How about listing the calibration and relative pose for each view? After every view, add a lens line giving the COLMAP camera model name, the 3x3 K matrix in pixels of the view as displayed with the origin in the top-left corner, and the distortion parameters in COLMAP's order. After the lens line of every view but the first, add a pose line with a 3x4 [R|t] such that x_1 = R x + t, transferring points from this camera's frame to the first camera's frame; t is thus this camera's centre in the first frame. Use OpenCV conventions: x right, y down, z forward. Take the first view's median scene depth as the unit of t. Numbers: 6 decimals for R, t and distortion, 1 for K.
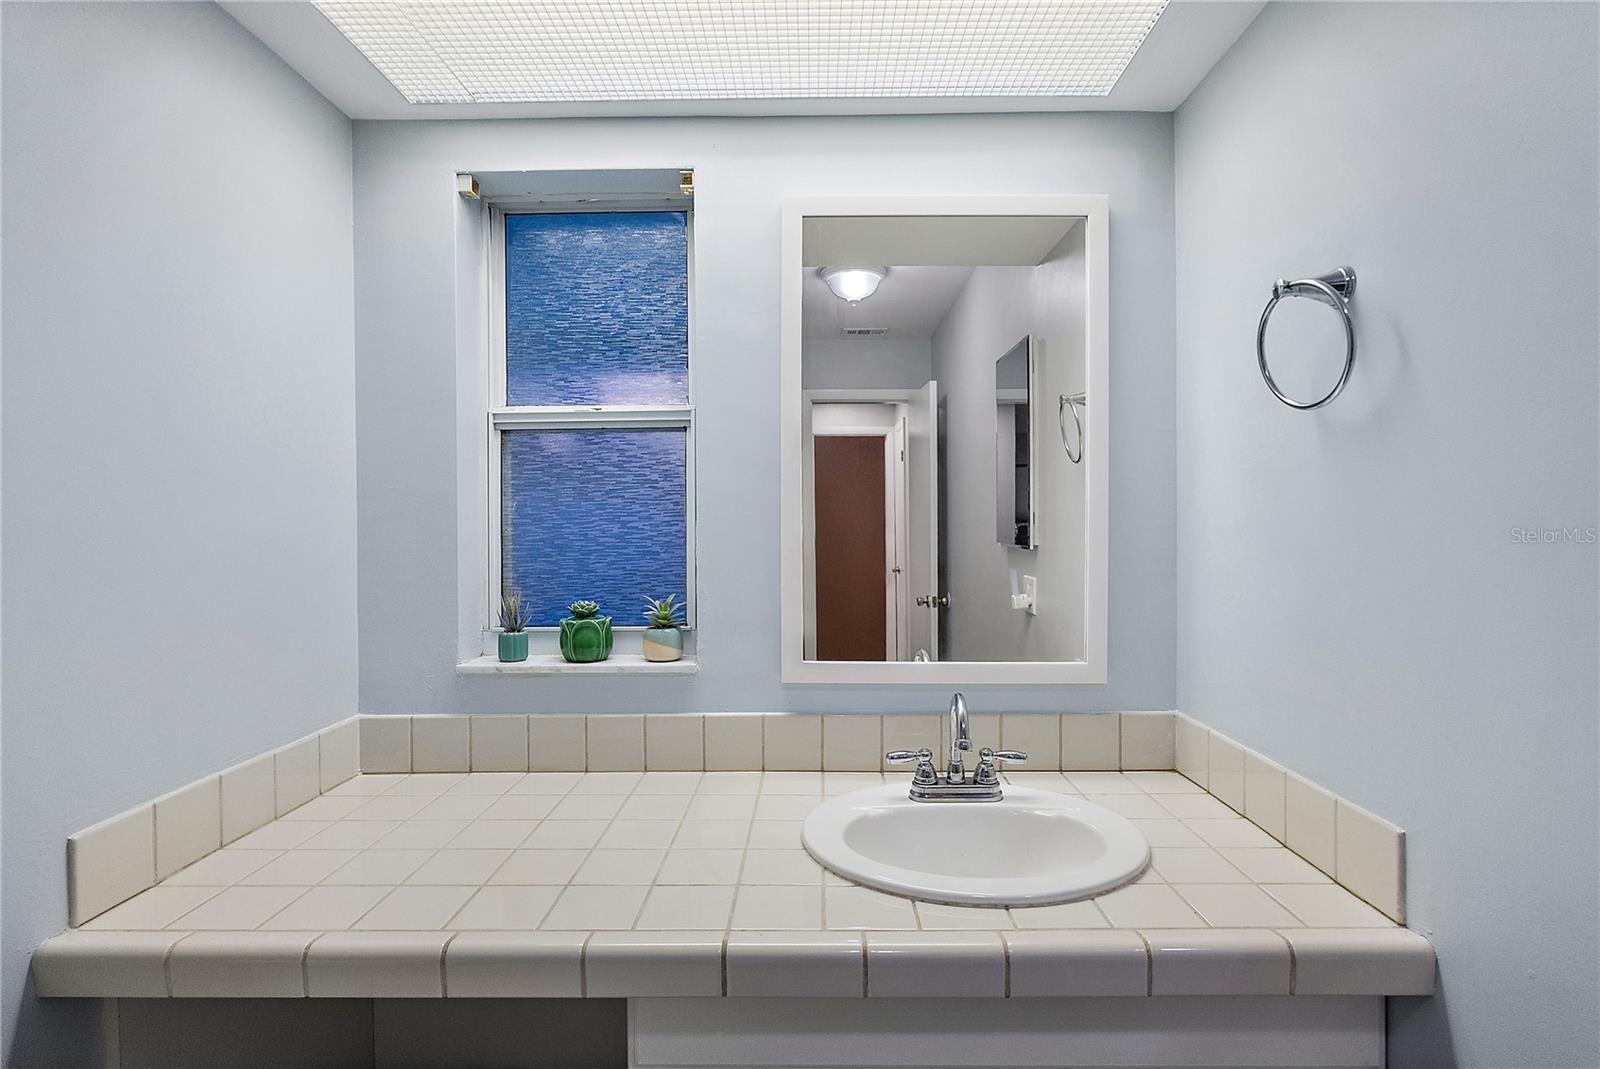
lens RADIAL K [[766.7, 0, 807.1], [0, 766.7, 531.0], [0, 0, 1]] dist [0.000202, 0.000238]
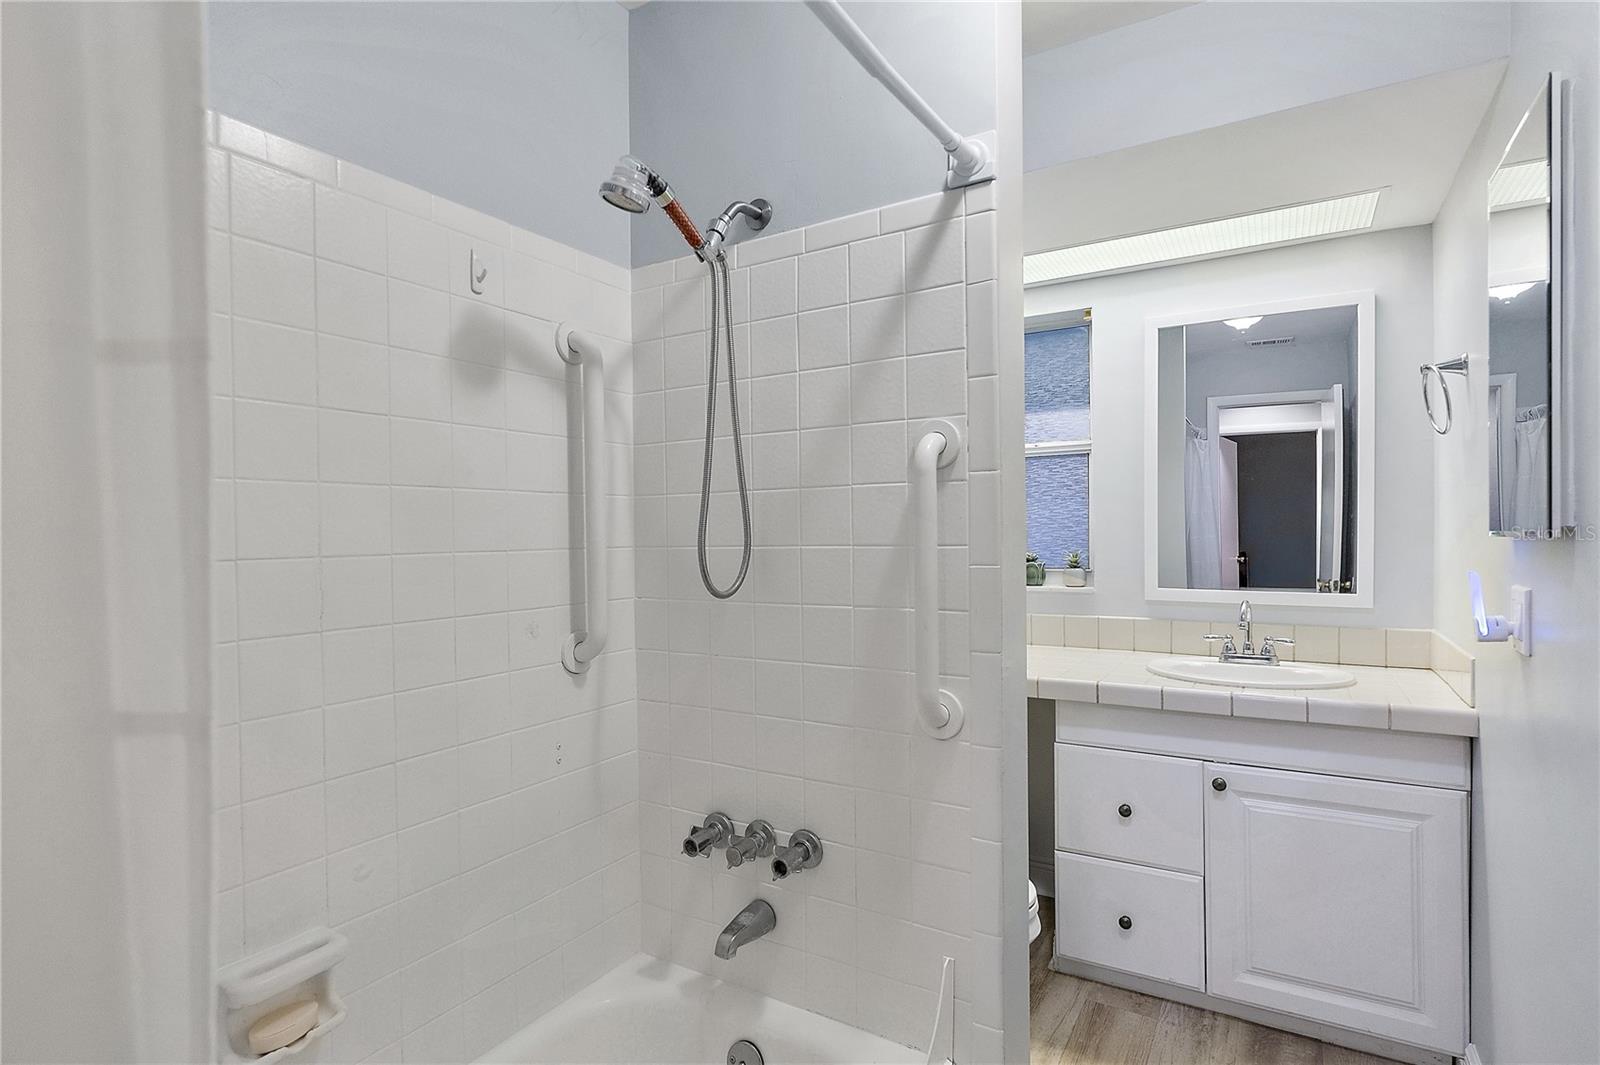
lens RADIAL K [[819.5, 0, 802.3], [0, 819.5, 537.6], [0, 0, 1]] dist [-0.004823, -0.000612]
pose [[0.866466, -0.002432, -0.499230, 0.207764], [0.001465, 0.999996, -0.002330, 0.057812], [0.499234, 0.001287, 0.866466, -0.934966]]
